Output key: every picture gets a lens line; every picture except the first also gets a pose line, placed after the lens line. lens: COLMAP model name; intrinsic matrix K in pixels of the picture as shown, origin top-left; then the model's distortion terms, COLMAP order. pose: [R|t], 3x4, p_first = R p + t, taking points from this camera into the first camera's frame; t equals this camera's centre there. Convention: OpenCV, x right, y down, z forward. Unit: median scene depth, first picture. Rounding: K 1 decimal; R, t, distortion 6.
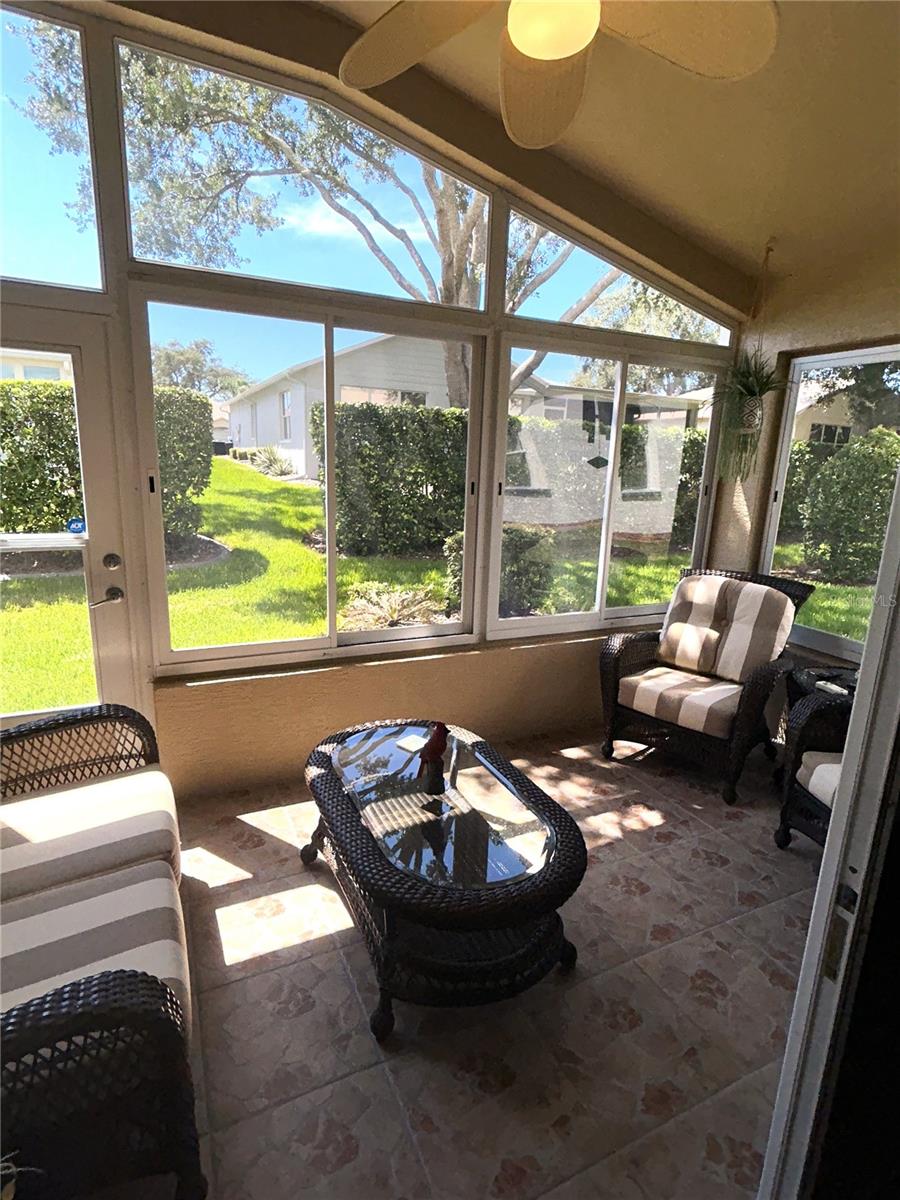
lens RADIAL K [[614.9, 0, 451.0], [0, 614.9, 597.8], [0, 0, 1]] dist [-0.000077, 0.000186]
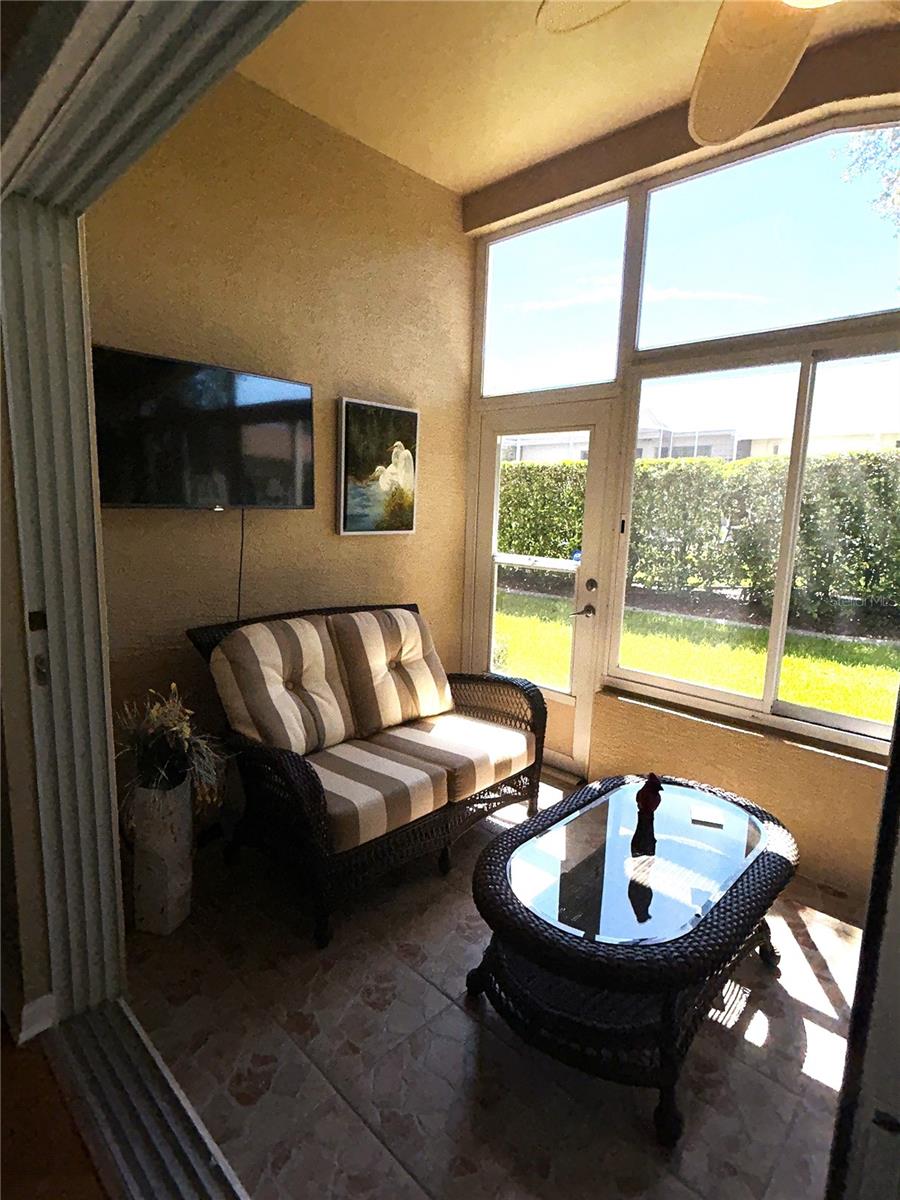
lens RADIAL K [[617.2, 0, 450.4], [0, 617.2, 601.0], [0, 0, 1]] dist [-0.001180, -0.000388]
pose [[0.346867, 0.121211, -0.930049, 0.512324], [-0.222910, 0.973855, 0.043784, -0.016189], [0.911040, 0.192130, 0.364818, 0.248320]]
